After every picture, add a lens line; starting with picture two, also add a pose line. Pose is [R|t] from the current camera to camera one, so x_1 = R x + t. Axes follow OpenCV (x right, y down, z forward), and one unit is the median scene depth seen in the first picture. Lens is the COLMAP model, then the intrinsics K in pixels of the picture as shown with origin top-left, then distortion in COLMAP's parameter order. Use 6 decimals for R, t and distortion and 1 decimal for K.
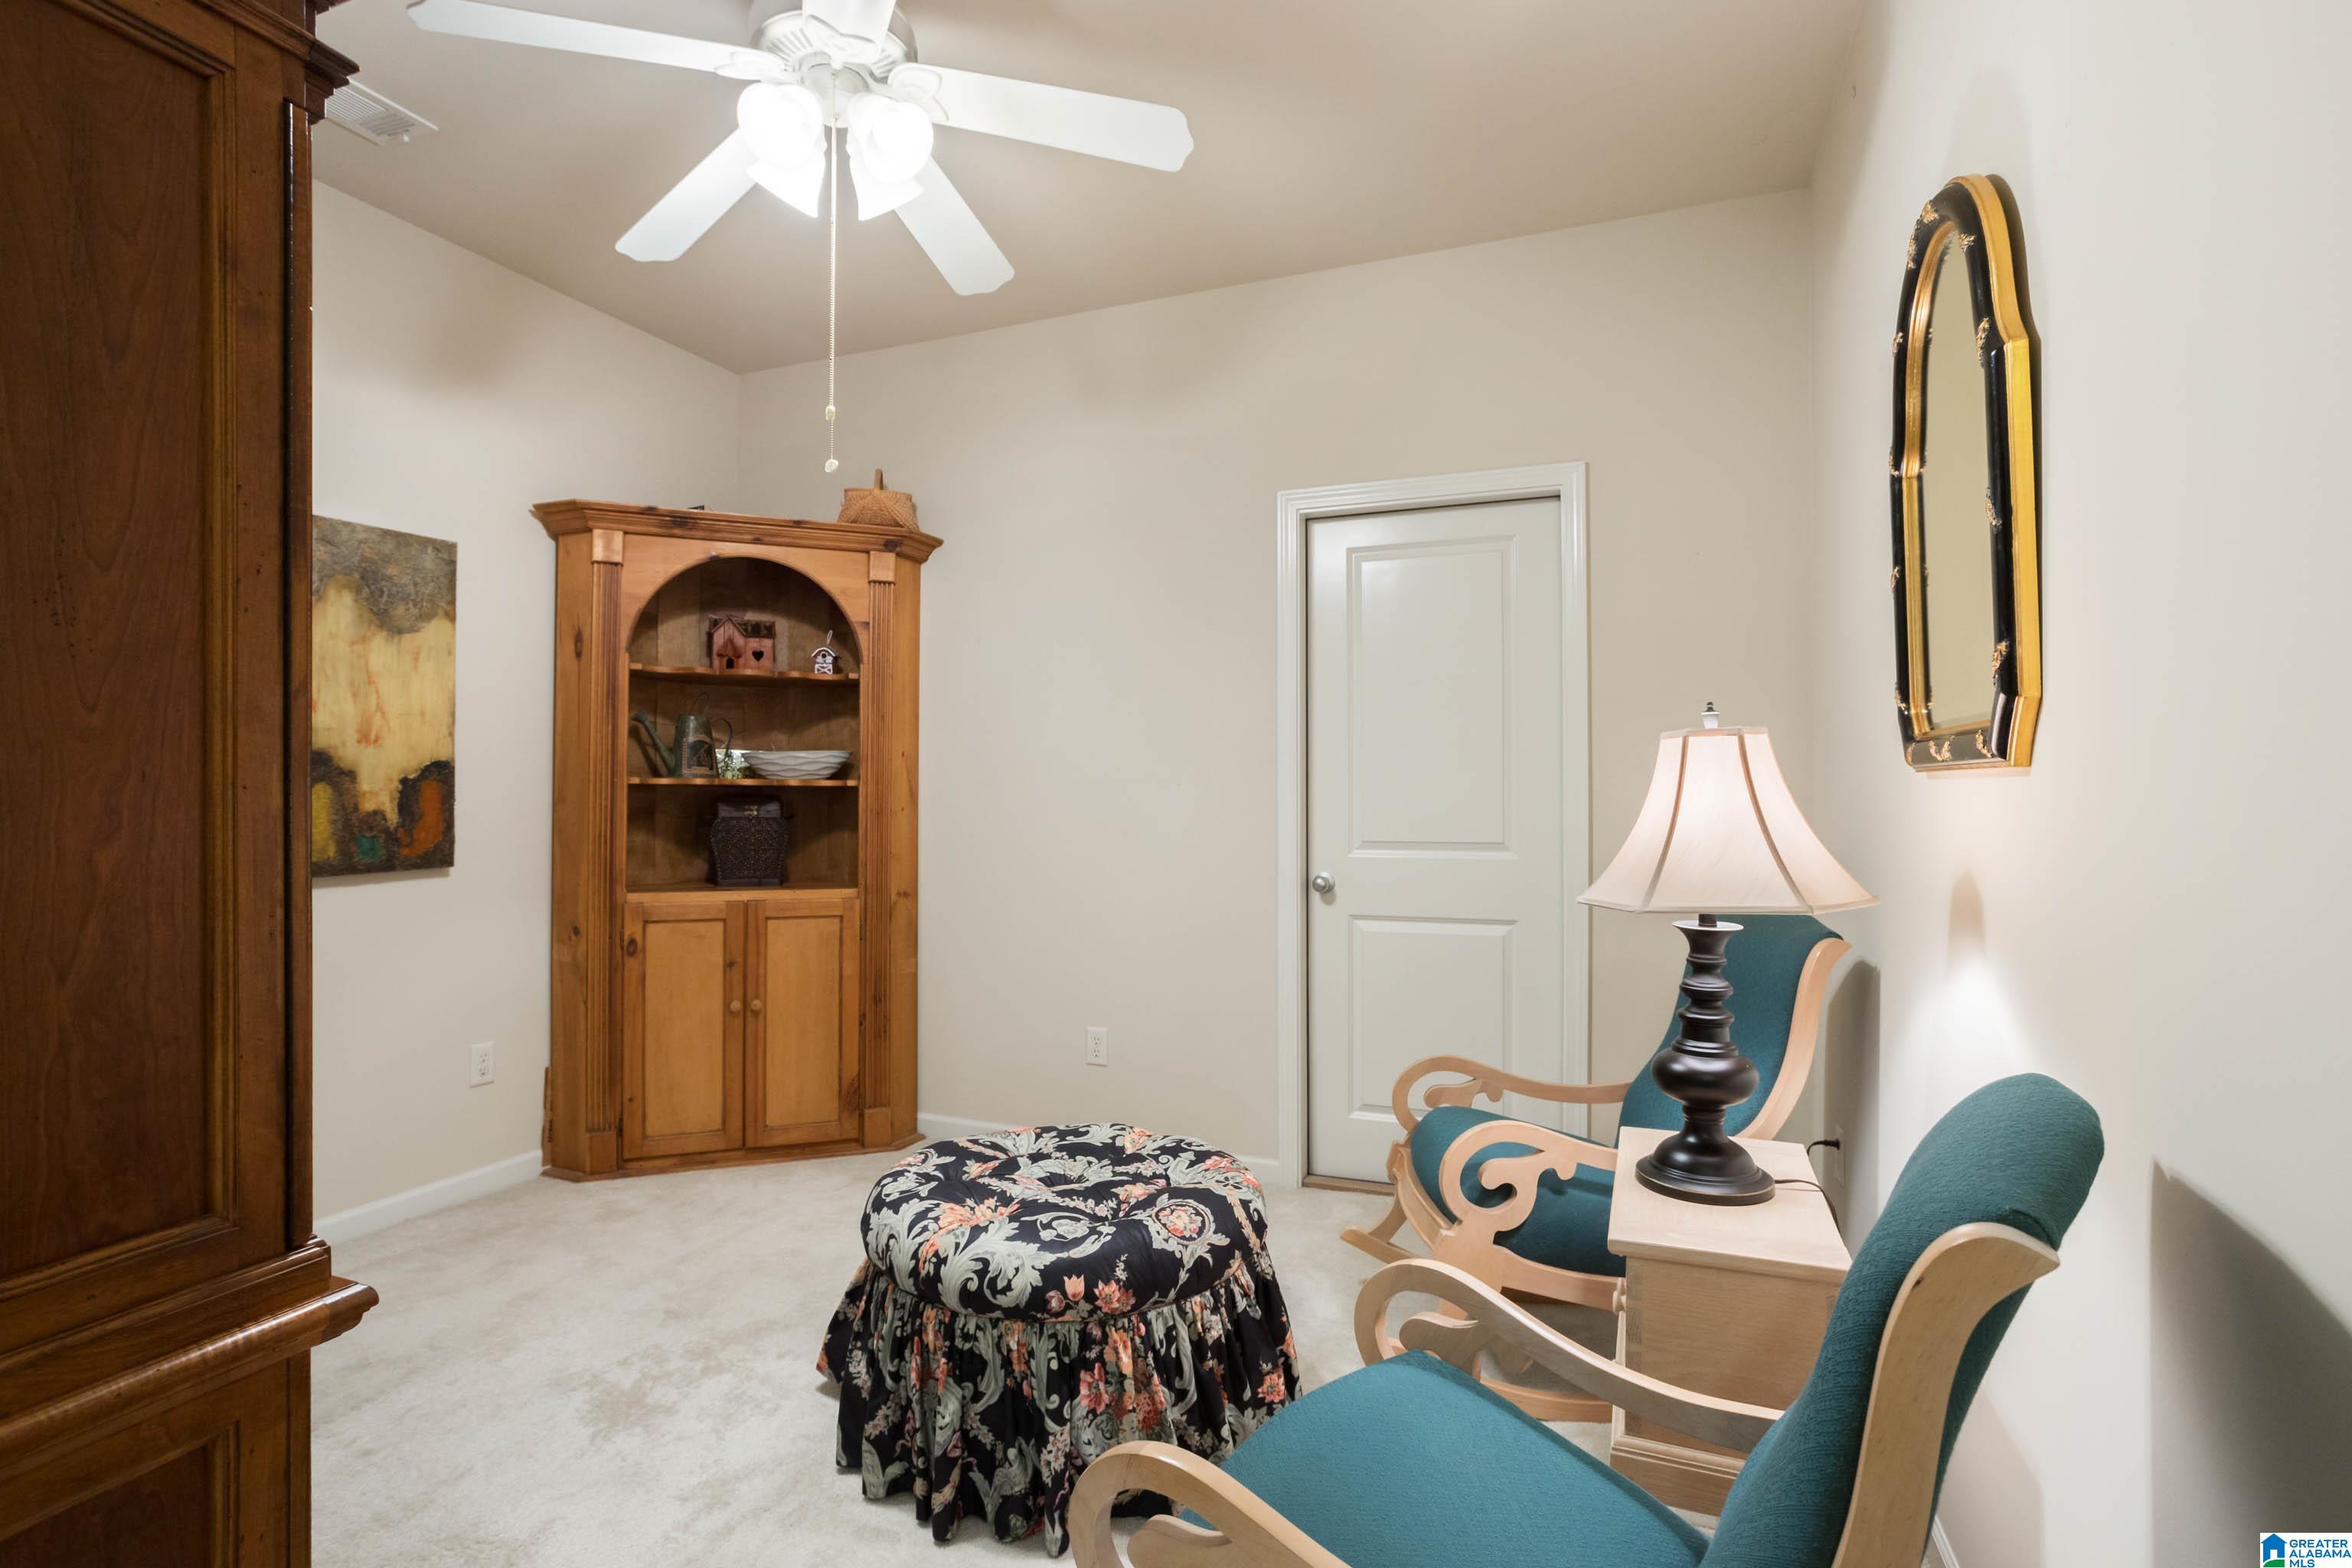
lens RADIAL K [[1152.3, 0, 1158.2], [0, 1152.3, 776.8], [0, 0, 1]] dist [-0.053170, 0.033236]
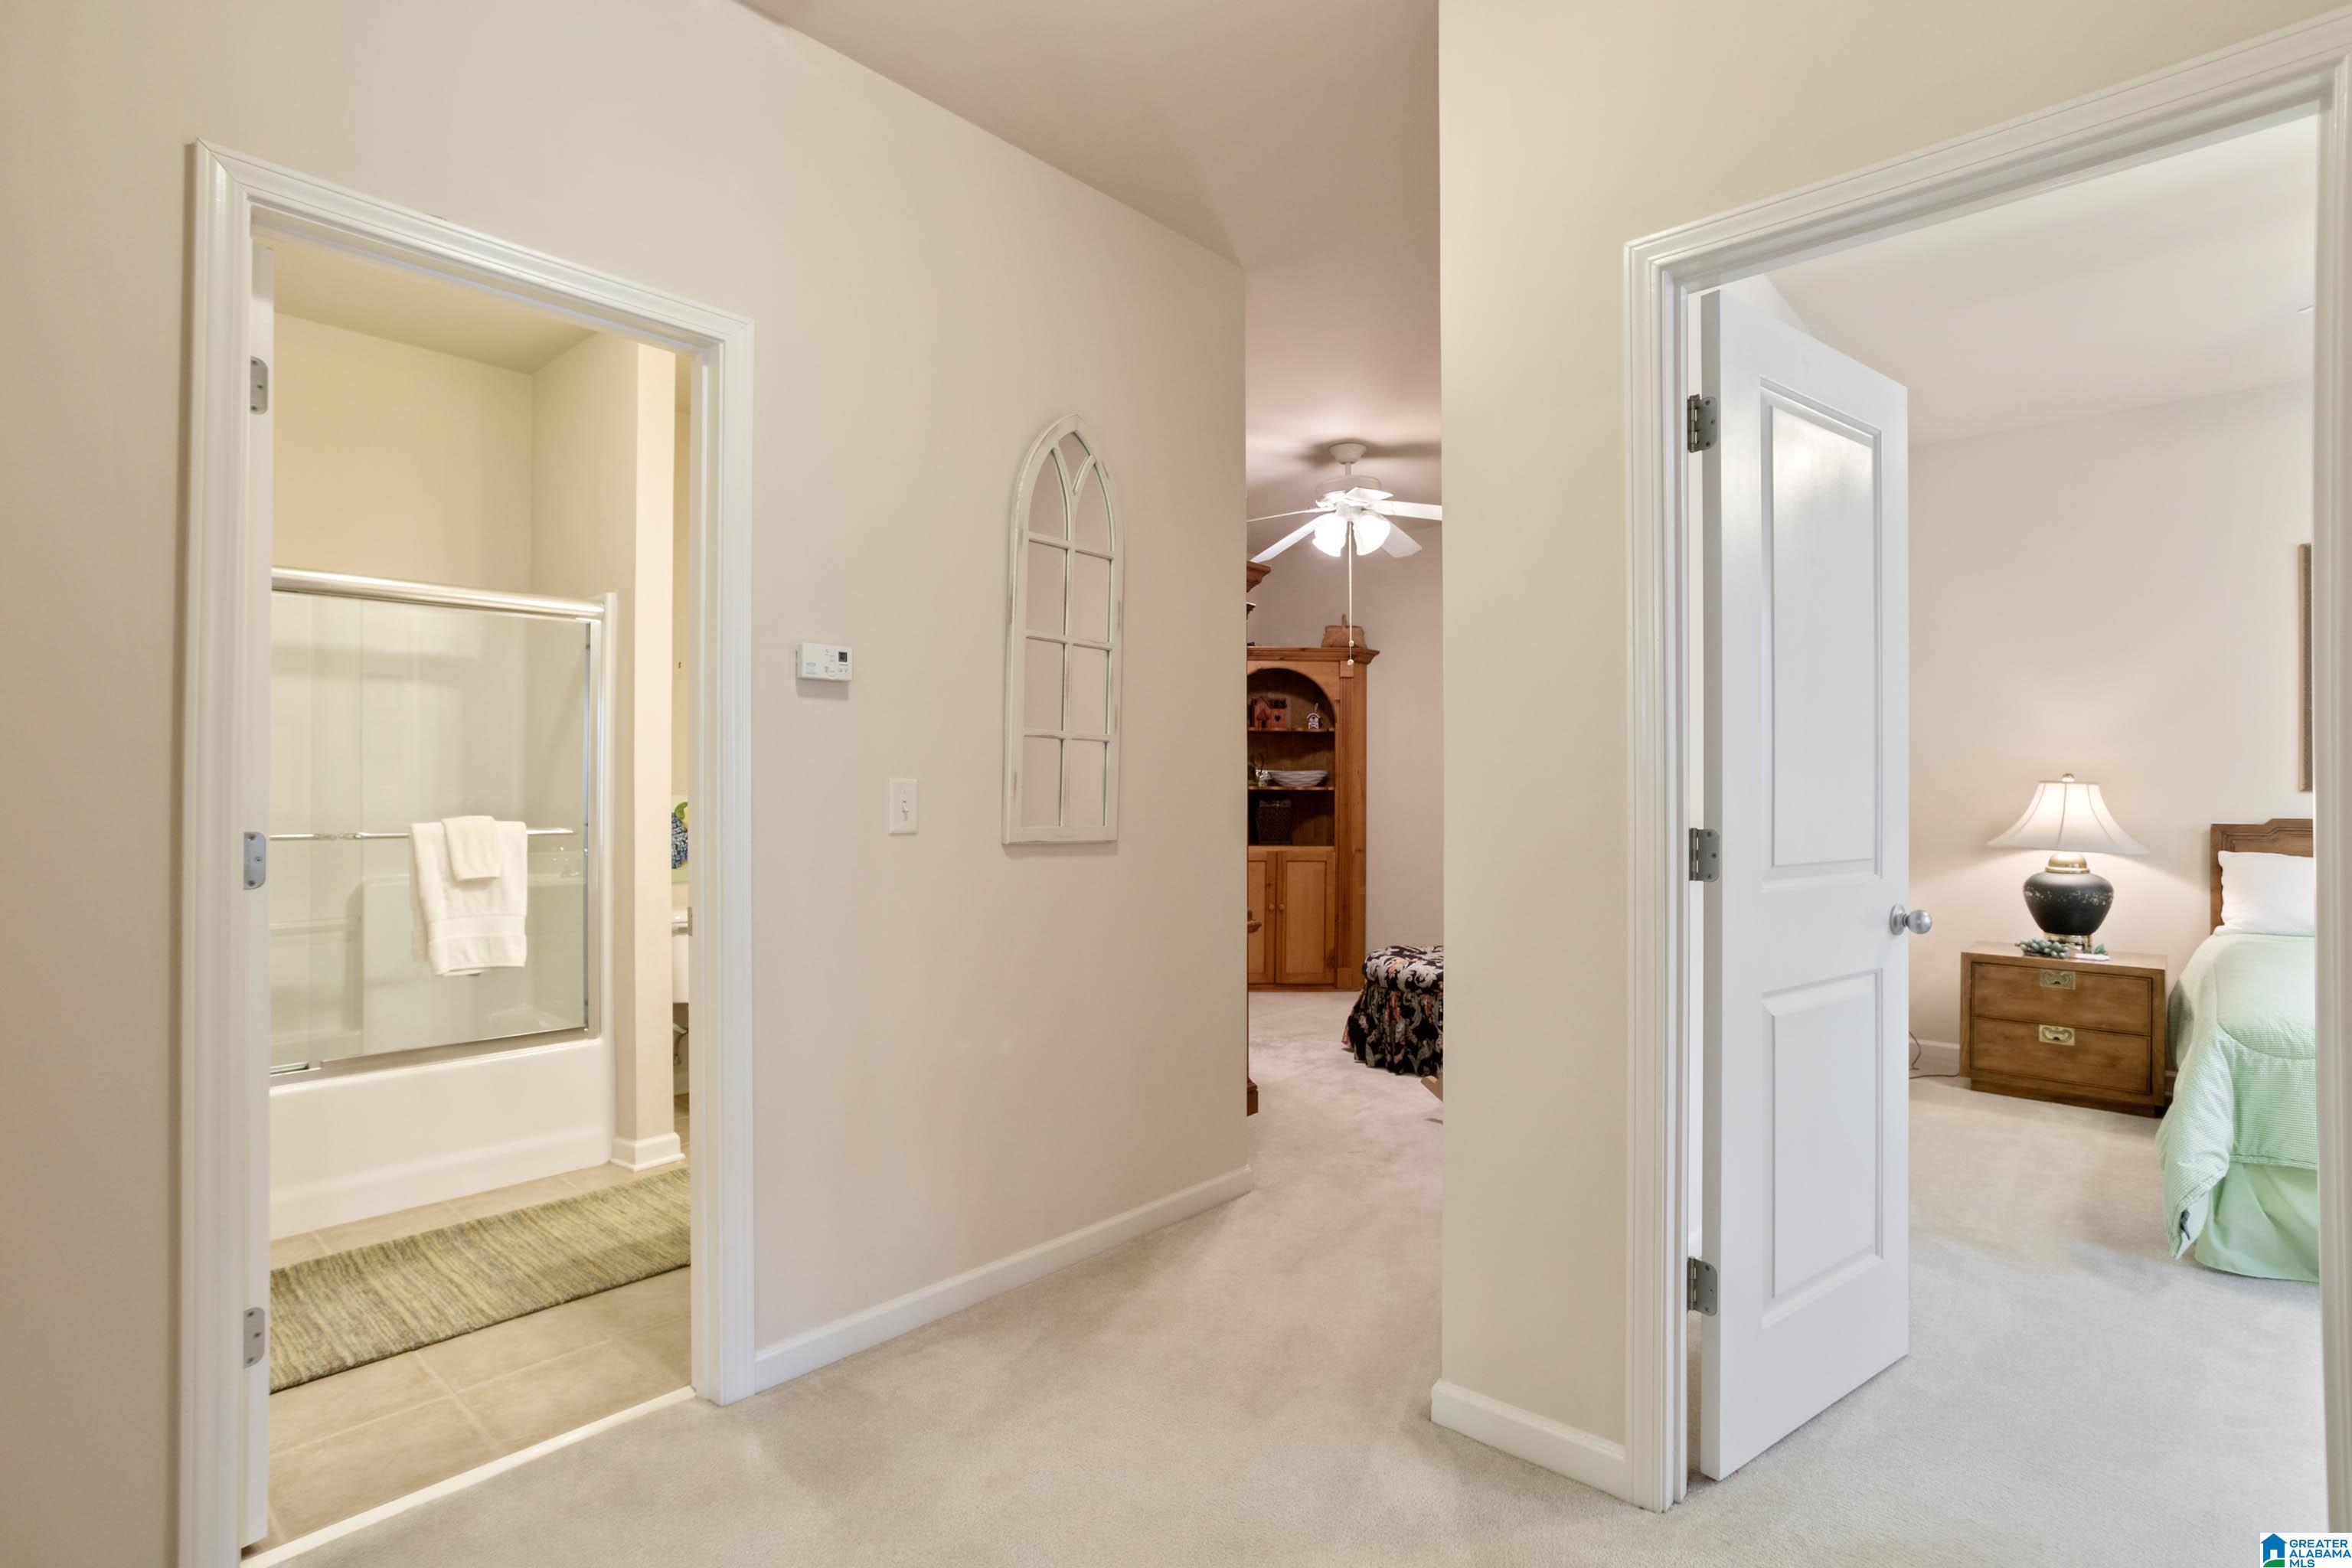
lens RADIAL K [[1152.3, 0, 1158.2], [0, 1152.3, 776.8], [0, 0, 1]] dist [-0.053170, 0.033236]
pose [[0.943034, -0.000856, -0.332694, 0.083127], [0.001401, 0.999998, 0.001399, -0.016463], [0.332692, -0.001785, 0.943034, -0.819154]]
